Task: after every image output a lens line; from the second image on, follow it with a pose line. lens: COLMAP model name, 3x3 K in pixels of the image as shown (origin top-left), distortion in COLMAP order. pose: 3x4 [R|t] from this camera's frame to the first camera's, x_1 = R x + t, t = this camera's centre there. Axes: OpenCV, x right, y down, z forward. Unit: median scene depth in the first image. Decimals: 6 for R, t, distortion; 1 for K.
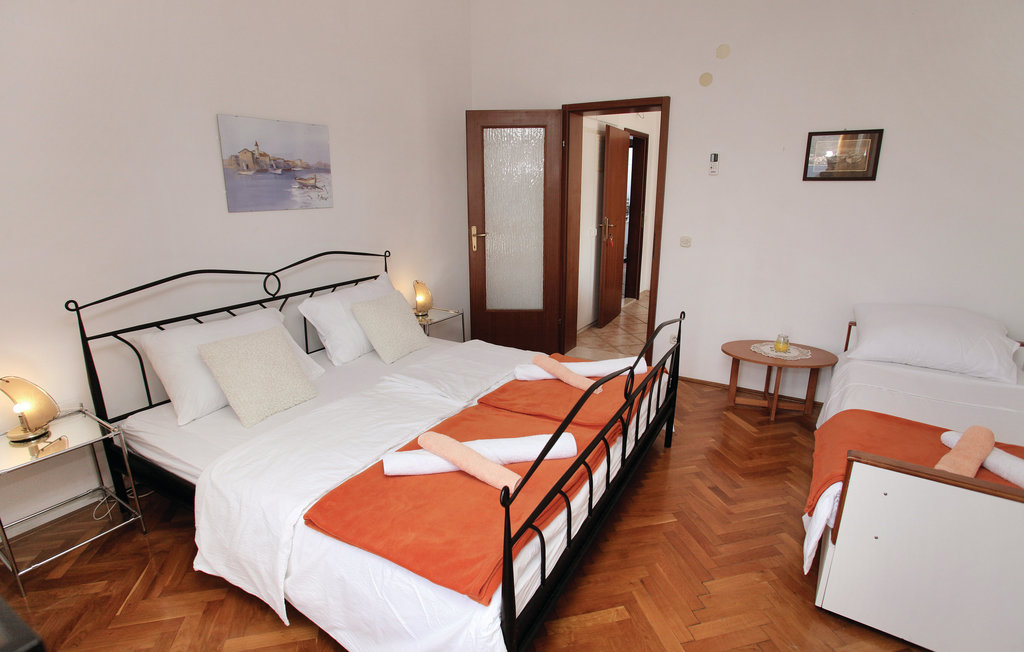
lens RADIAL K [[506.0, 0, 512.0], [0, 506.0, 326.0], [0, 0, 1]] dist [0.039922, 0.000264]
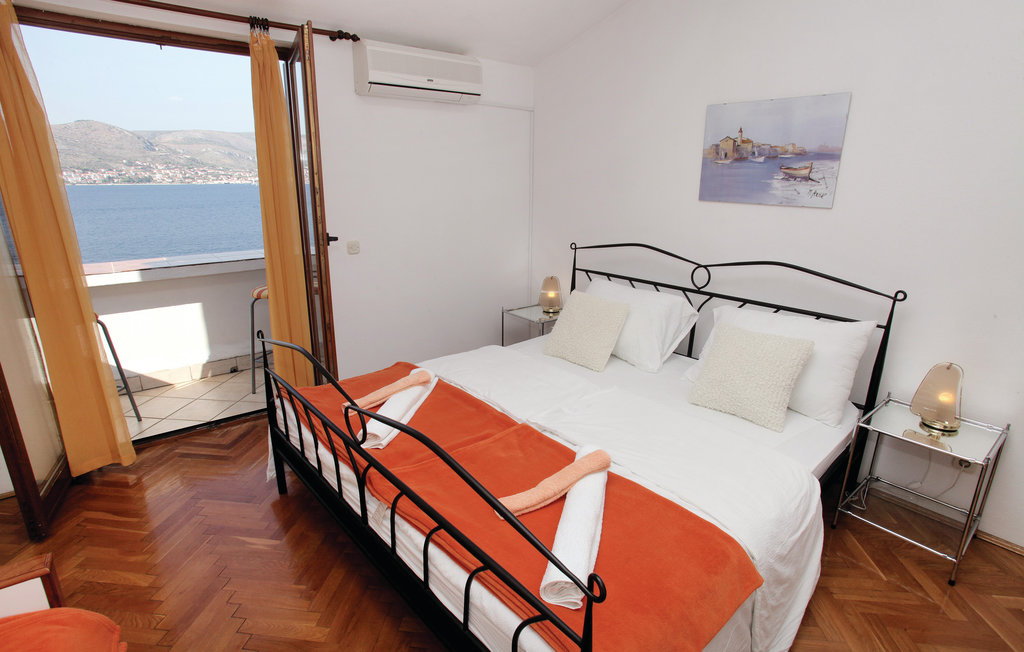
lens RADIAL K [[536.6, 0, 512.0], [0, 536.6, 326.0], [0, 0, 1]] dist [-0.001814, 0.001180]
pose [[-0.296423, 0.277716, -0.913787, 0.583925], [-0.272321, 0.892492, 0.359582, -0.266269], [0.915410, 0.355432, -0.188927, 0.900764]]
